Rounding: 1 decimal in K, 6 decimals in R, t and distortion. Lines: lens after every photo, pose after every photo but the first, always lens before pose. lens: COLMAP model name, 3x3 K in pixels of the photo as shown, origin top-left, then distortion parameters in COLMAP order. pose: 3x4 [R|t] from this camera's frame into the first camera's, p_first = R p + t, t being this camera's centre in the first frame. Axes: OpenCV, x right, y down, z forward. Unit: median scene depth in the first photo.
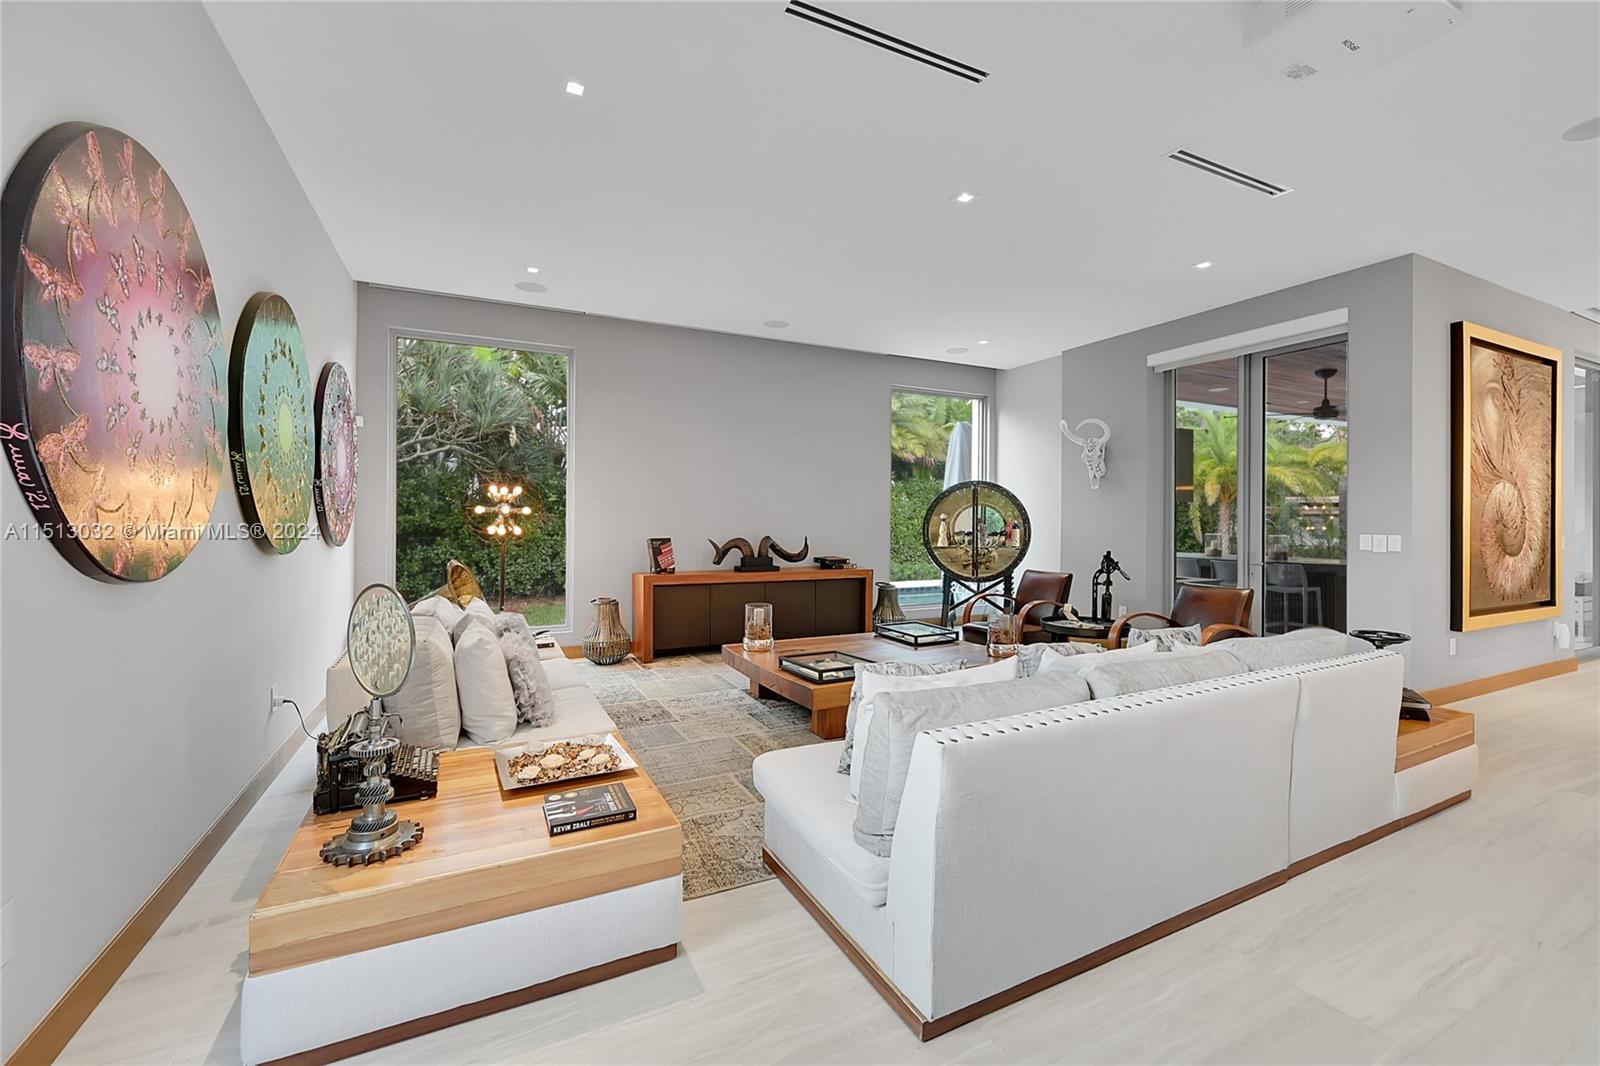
lens RADIAL K [[622.7, 0, 812.2], [0, 622.7, 518.9], [0, 0, 1]] dist [-0.001593, -0.000362]
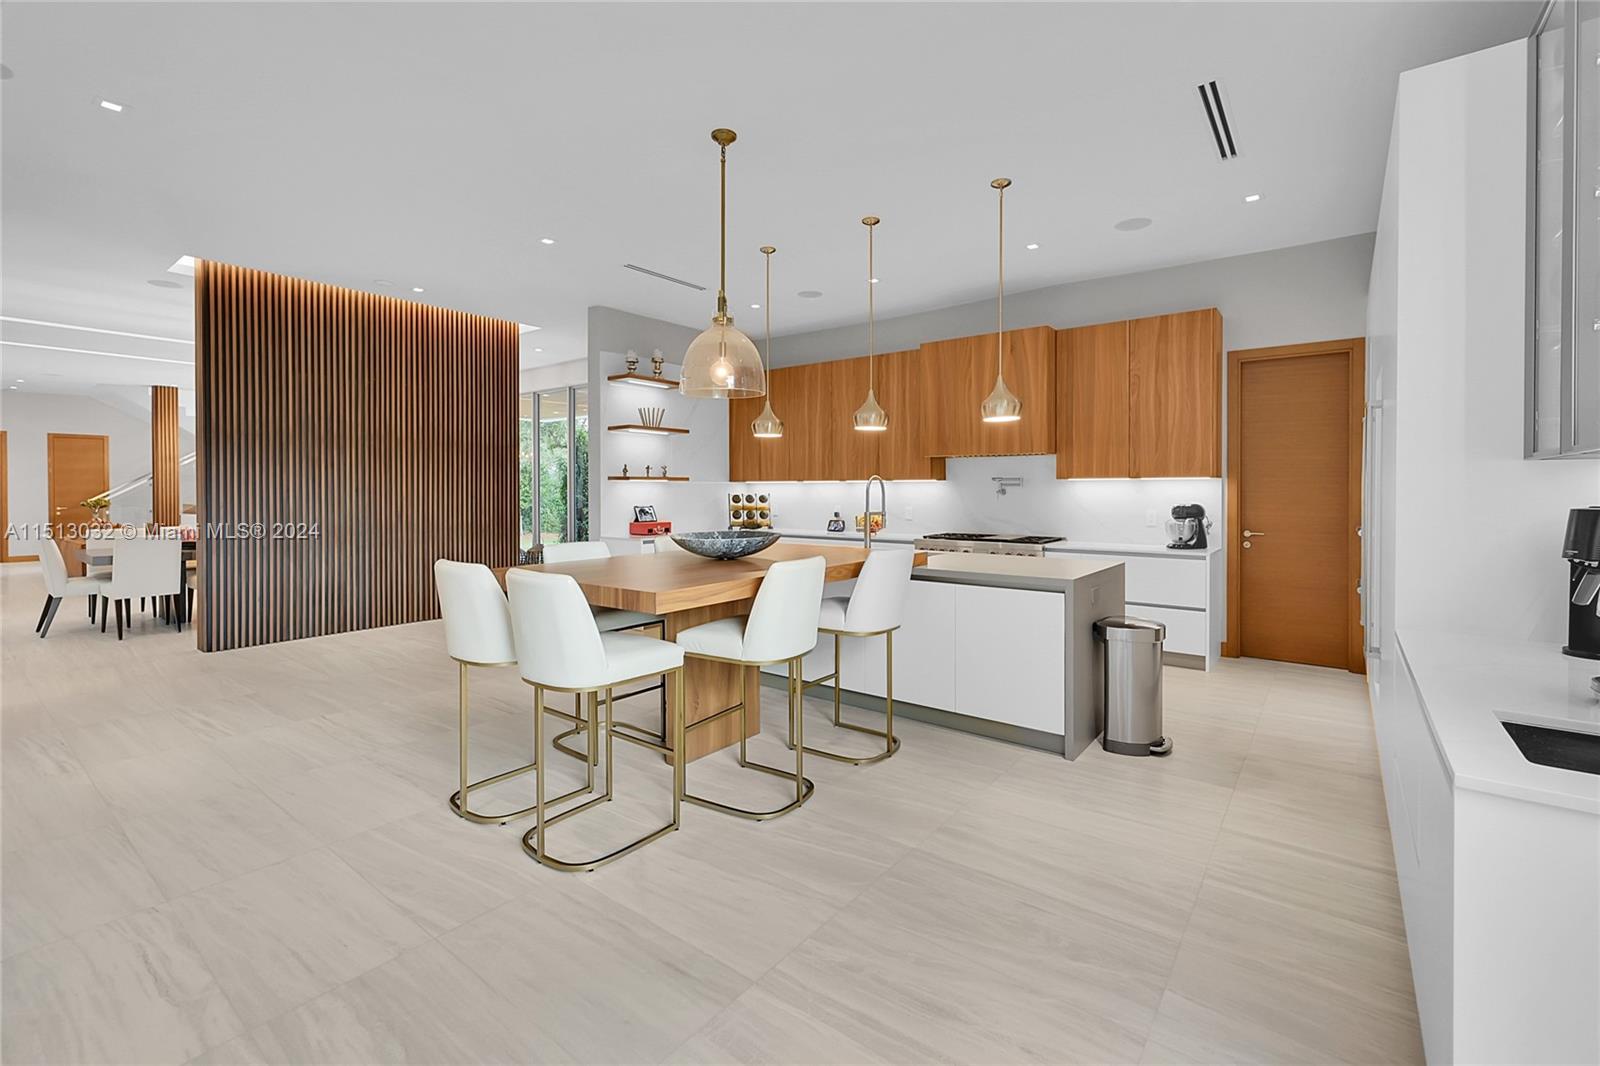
lens RADIAL K [[700.8, 0, 813.6], [0, 700.8, 494.7], [0, 0, 1]] dist [0.001532, 0.000171]
pose [[-0.426872, -0.011821, 0.904235, -0.123046], [-0.000110, 0.999915, 0.013020, -0.004606], [-0.904312, 0.005459, -0.426837, 0.190331]]
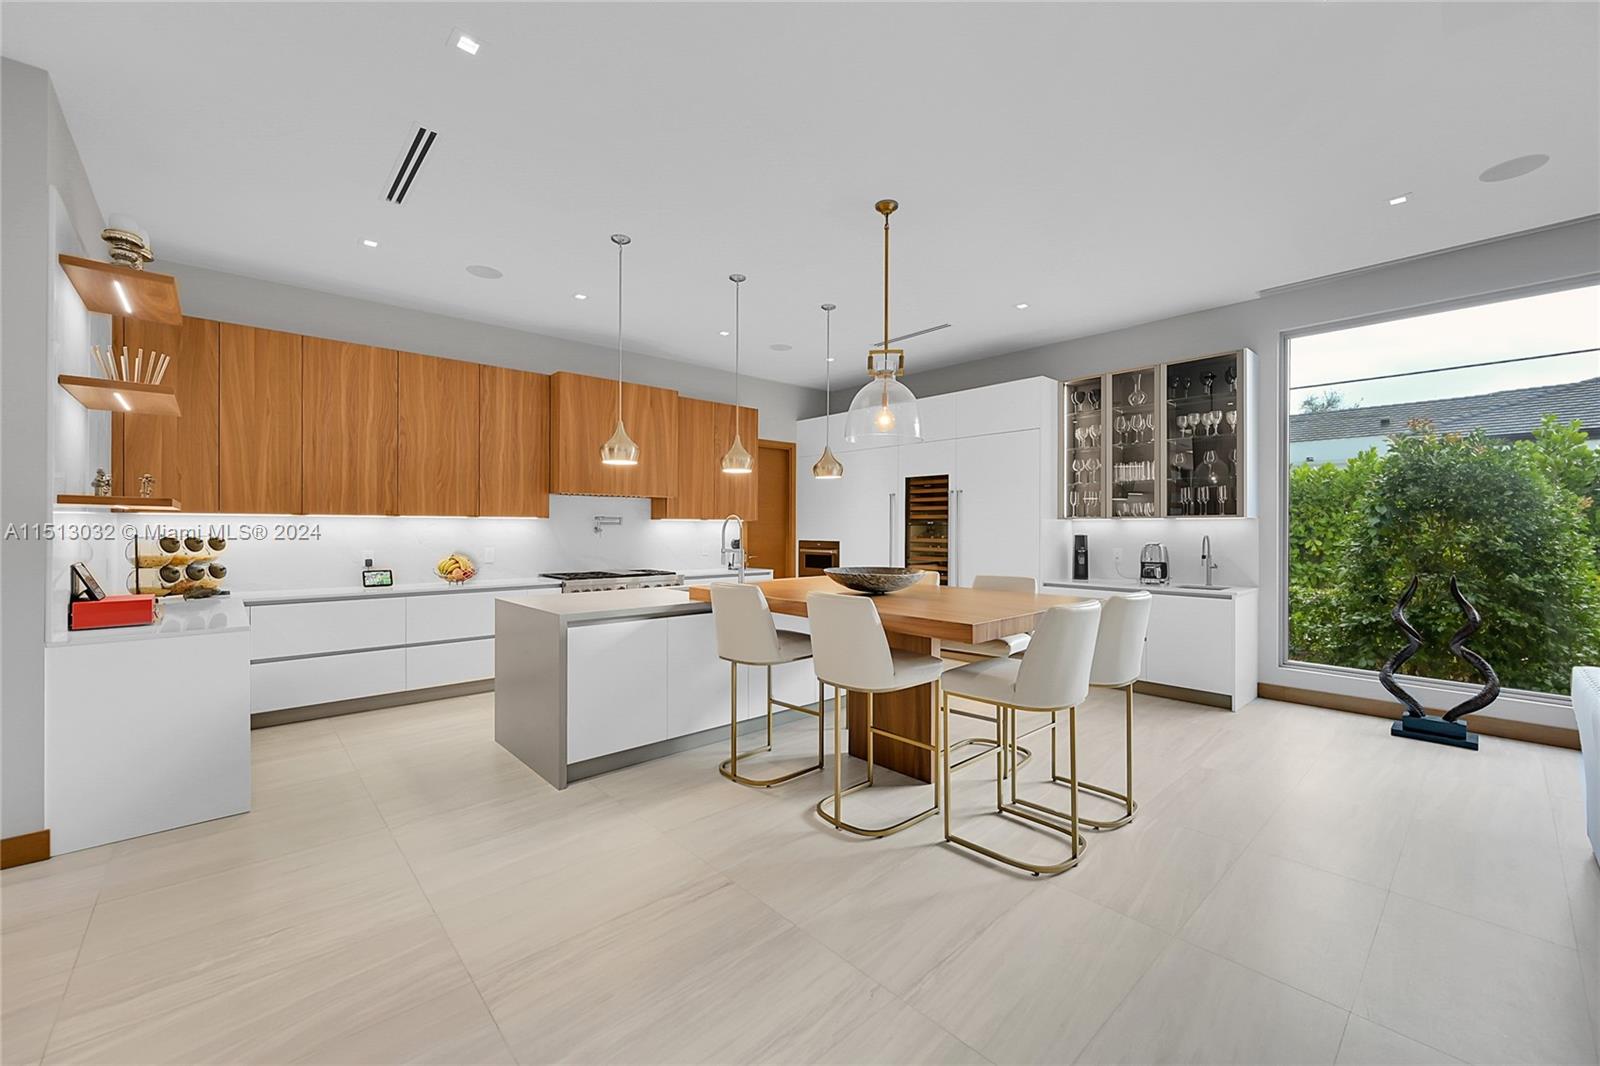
lens RADIAL K [[649.1, 0, 806.6], [0, 649.1, 526.4], [0, 0, 1]] dist [0.001731, 0.000054]
pose [[-0.964340, -0.008803, -0.264520, 0.716826], [-0.007739, 0.999957, -0.005065, 0.000740], [0.264553, -0.002838, -0.964367, 0.580408]]
